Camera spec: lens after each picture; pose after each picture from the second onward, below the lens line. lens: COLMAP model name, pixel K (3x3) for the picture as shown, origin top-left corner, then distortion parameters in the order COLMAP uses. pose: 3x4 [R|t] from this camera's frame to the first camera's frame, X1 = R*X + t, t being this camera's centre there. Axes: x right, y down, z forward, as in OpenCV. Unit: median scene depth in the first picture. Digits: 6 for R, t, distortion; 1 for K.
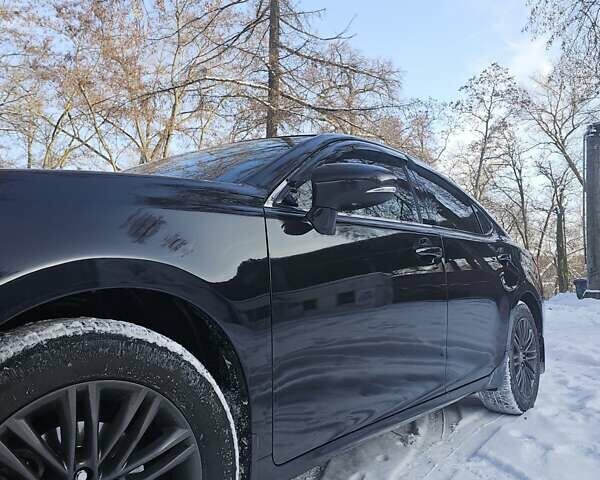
lens RADIAL K [[537.2, 0, 314.0], [0, 537.2, 239.6], [0, 0, 1]] dist [0.082135, -0.124303]
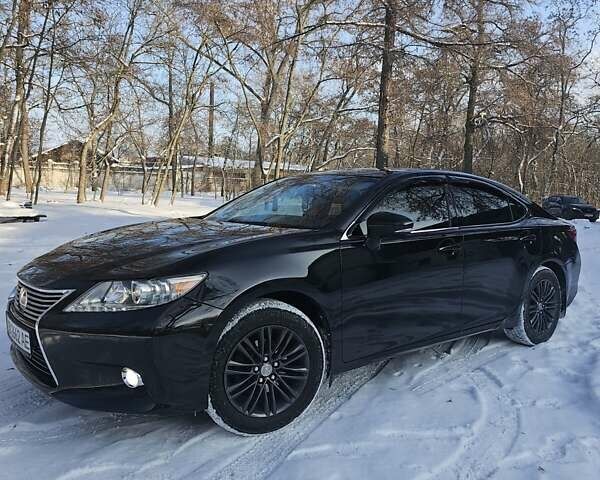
lens RADIAL K [[537.2, 0, 314.0], [0, 537.2, 239.6], [0, 0, 1]] dist [0.082135, -0.124303]
pose [[0.974464, 0.037103, -0.221458, 0.115633], [-0.000054, 0.986293, 0.165005, -0.180216], [0.224545, -0.160779, 0.961109, -0.434490]]
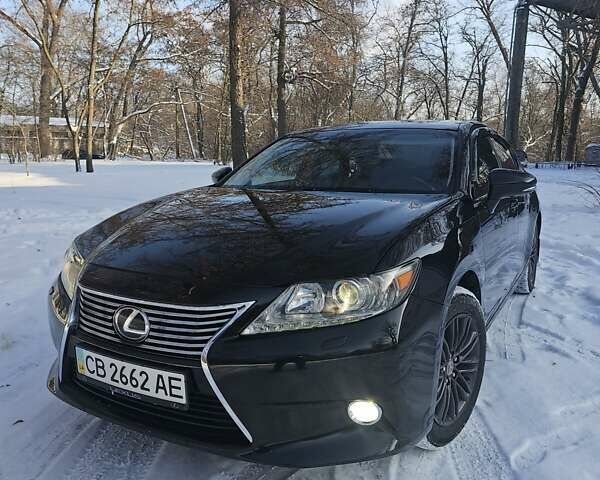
lens RADIAL K [[537.2, 0, 314.0], [0, 537.2, 239.6], [0, 0, 1]] dist [0.082135, -0.124303]
pose [[0.988994, -0.033661, 0.144077, -0.383951], [-0.002233, 0.970270, 0.242015, -0.168124], [-0.147940, -0.239673, 0.959516, -0.281510]]
